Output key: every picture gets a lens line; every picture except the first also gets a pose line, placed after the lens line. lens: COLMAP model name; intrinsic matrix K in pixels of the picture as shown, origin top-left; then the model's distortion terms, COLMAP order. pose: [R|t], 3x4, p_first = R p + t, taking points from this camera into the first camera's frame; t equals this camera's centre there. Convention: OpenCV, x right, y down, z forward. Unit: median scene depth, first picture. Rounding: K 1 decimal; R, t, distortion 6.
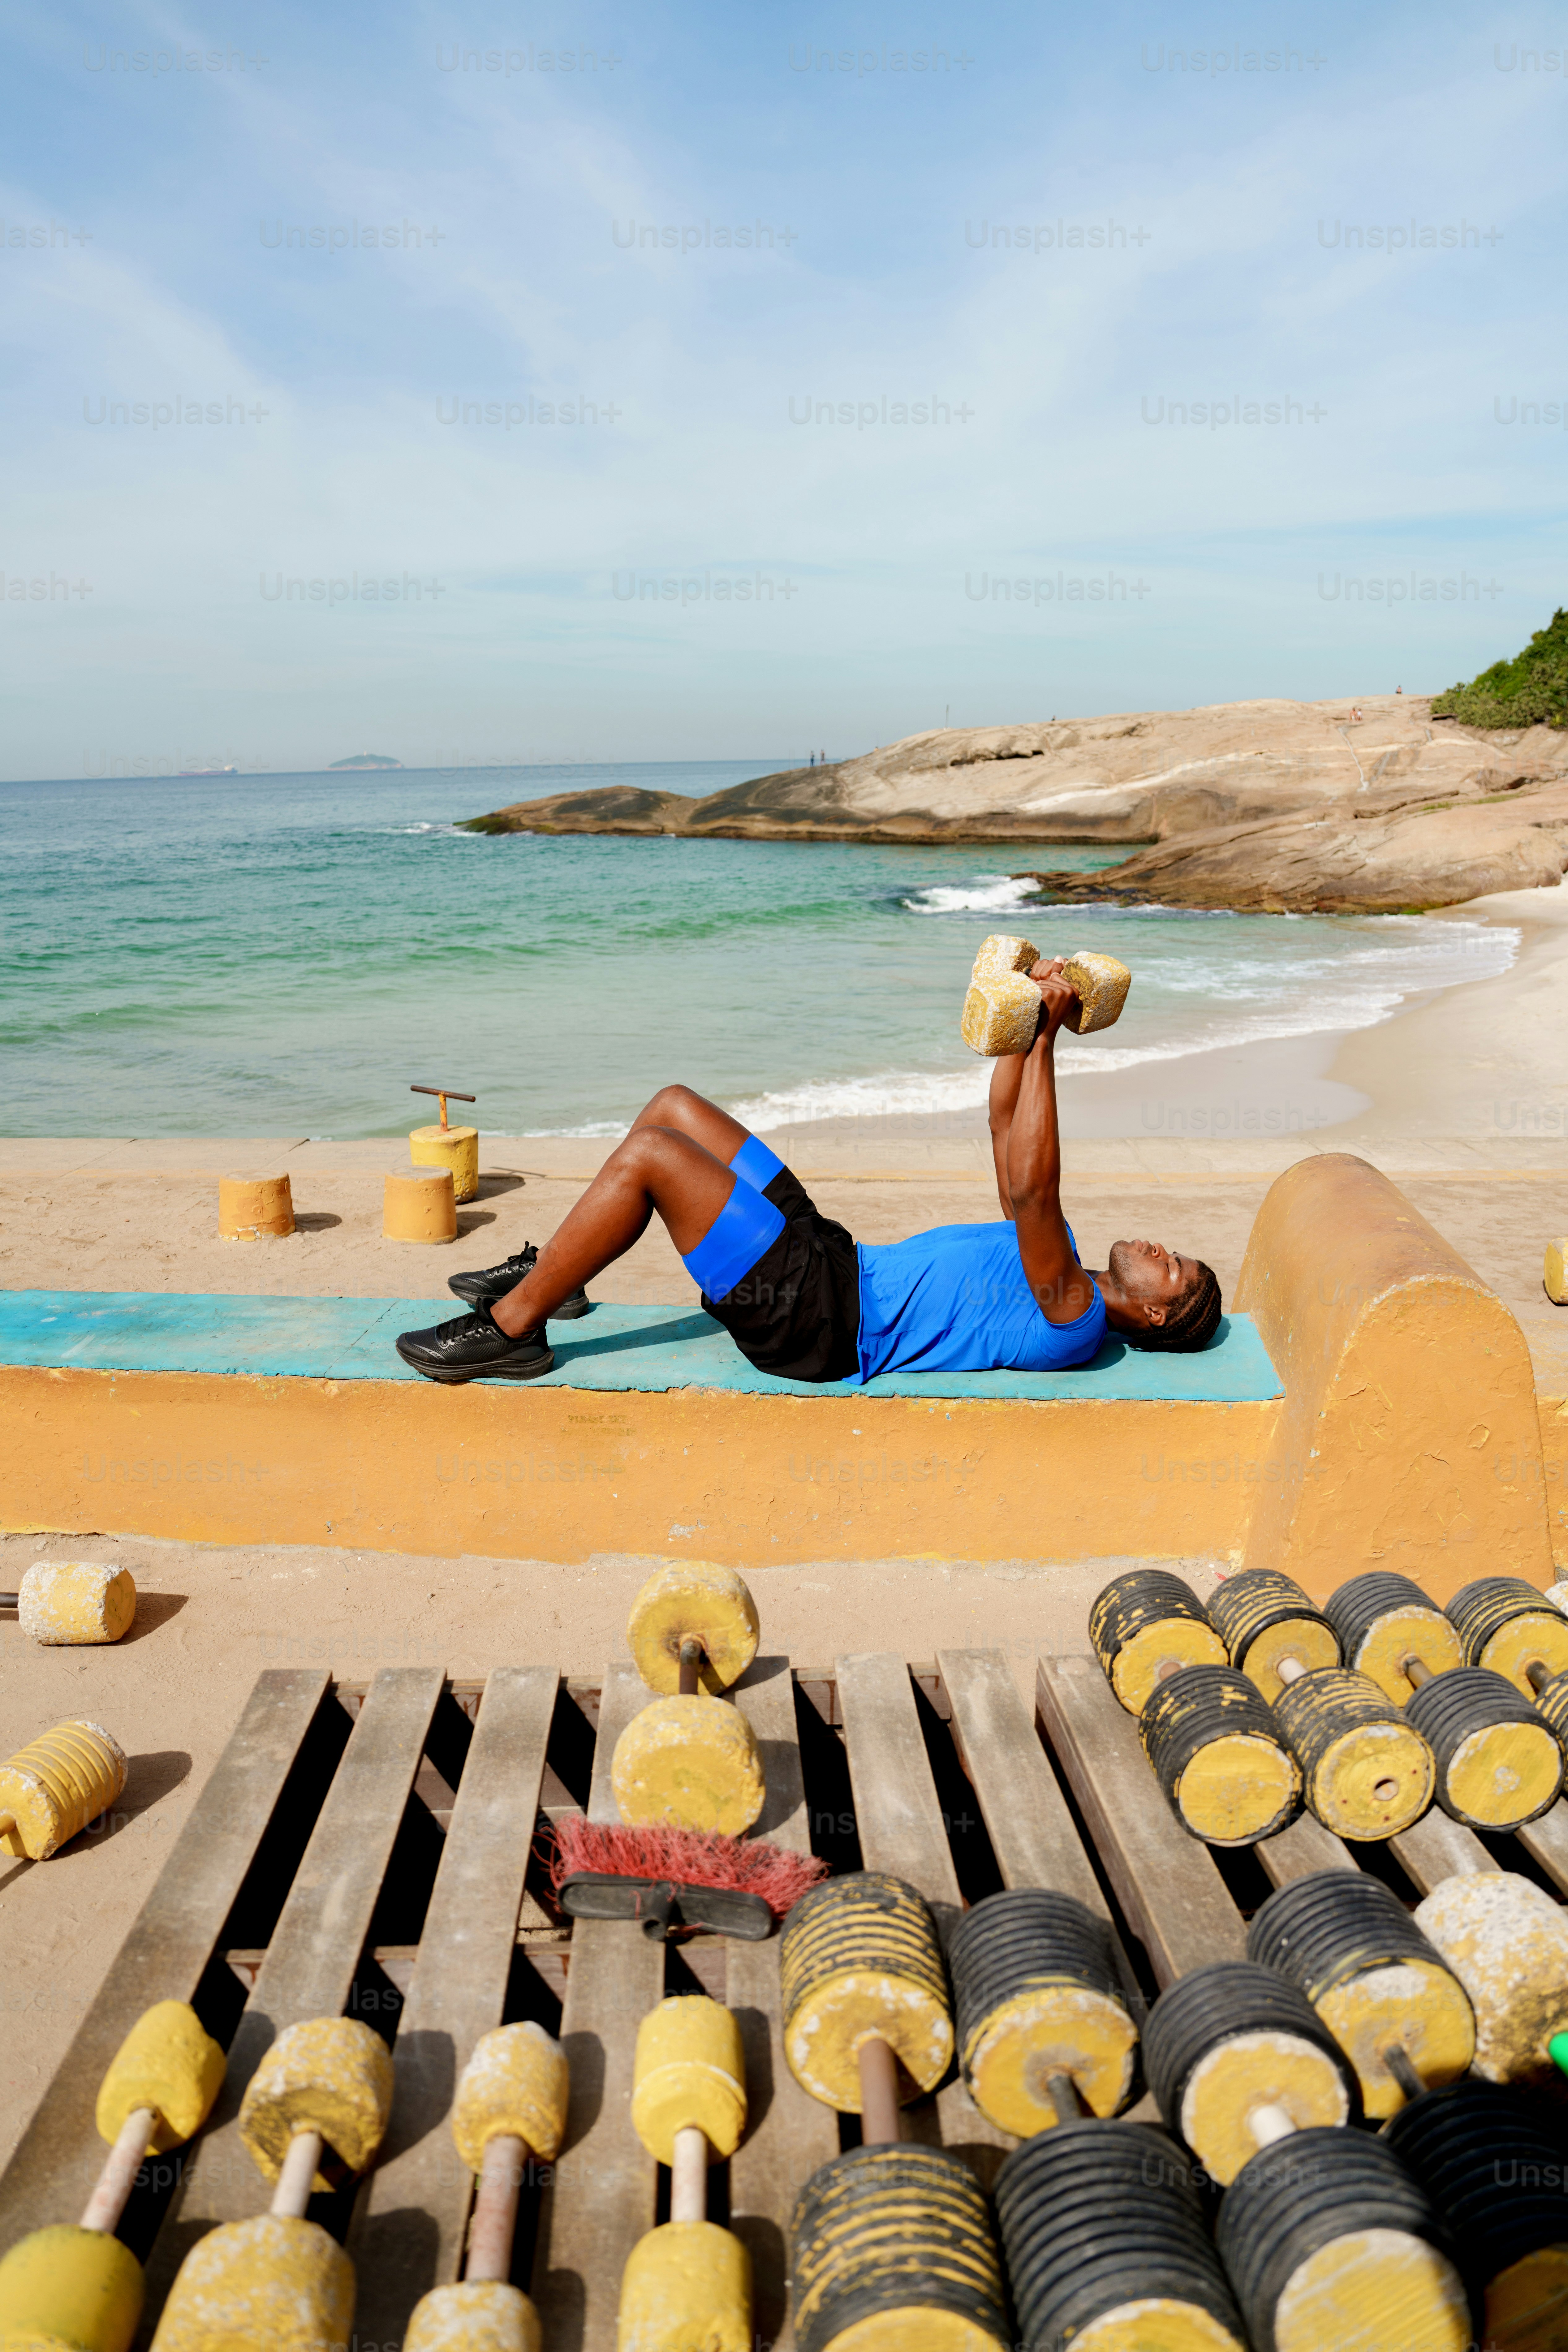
lens RADIAL K [[1600.5, 0, 773.5], [0, 1600.5, 1173.6], [0, 0, 1]] dist [-0.109170, 0.076437]
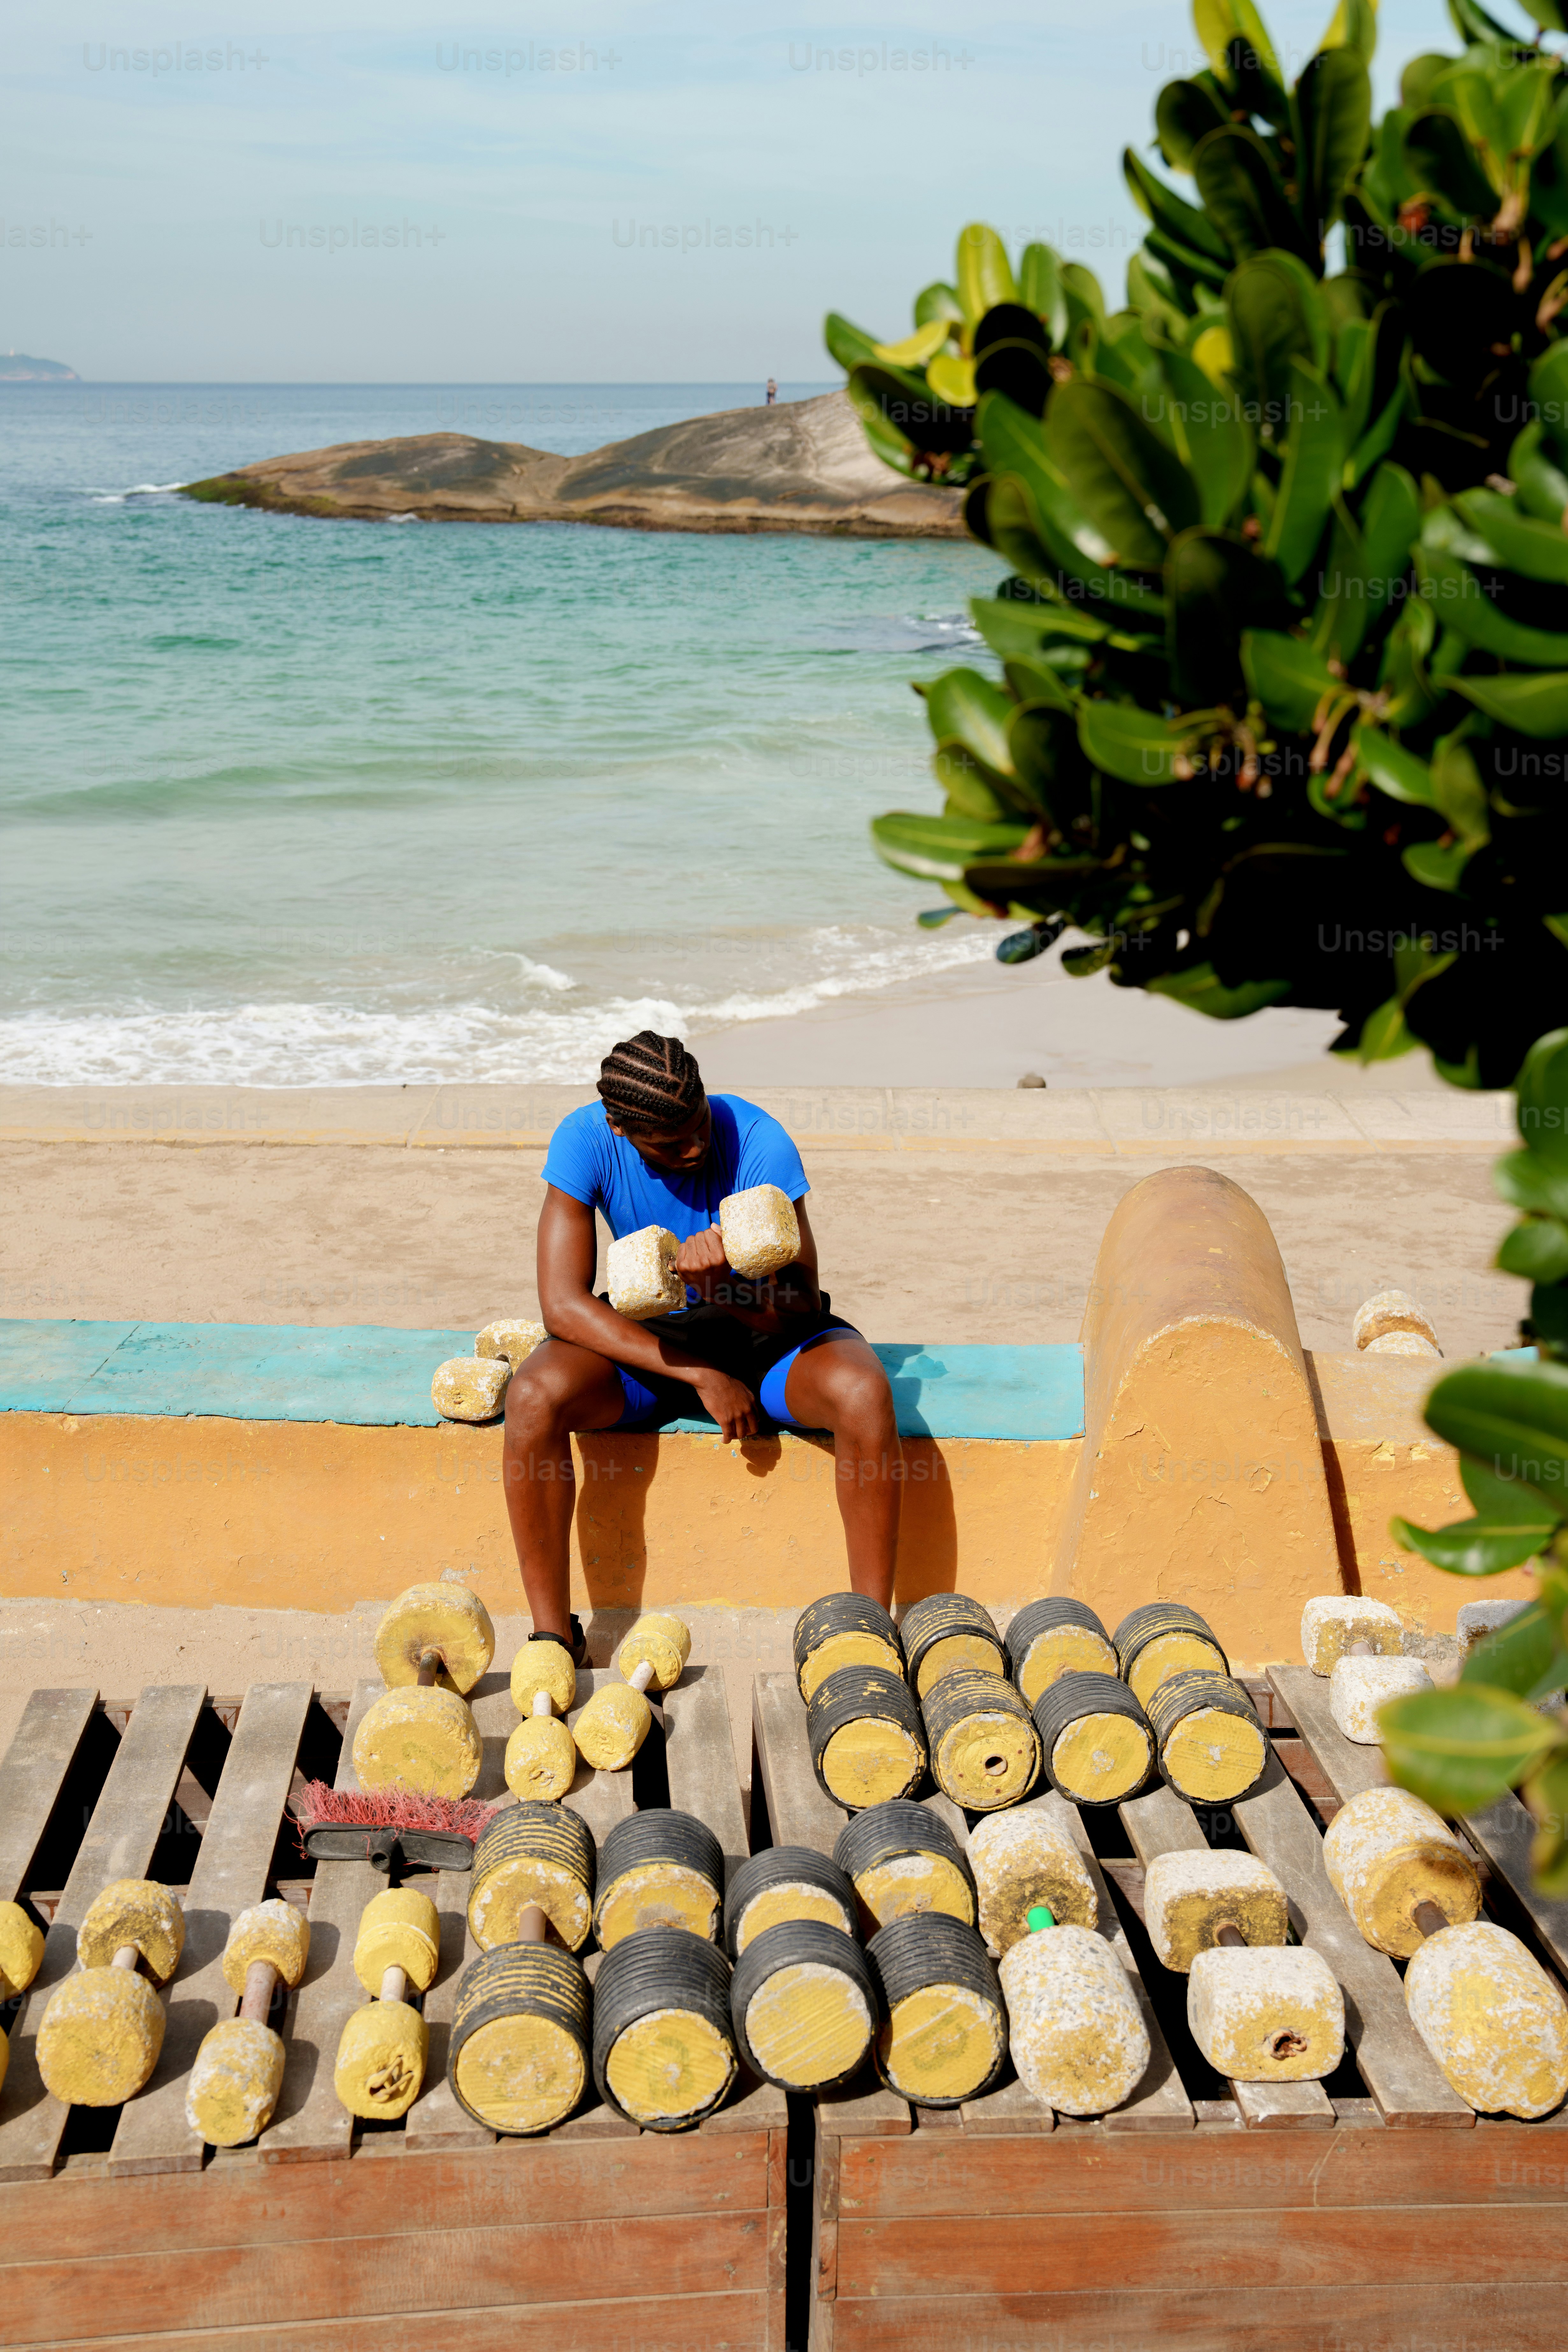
lens RADIAL K [[2559.5, 0, 776.4], [0, 2559.5, 1182.5], [0, 0, 1]] dist [0.017188, 0.173886]
pose [[0.999454, 0.005551, 0.032565, 0.126282], [-0.007000, 0.998984, 0.044522, -0.115330], [-0.032285, -0.044726, 0.998477, -0.771060]]
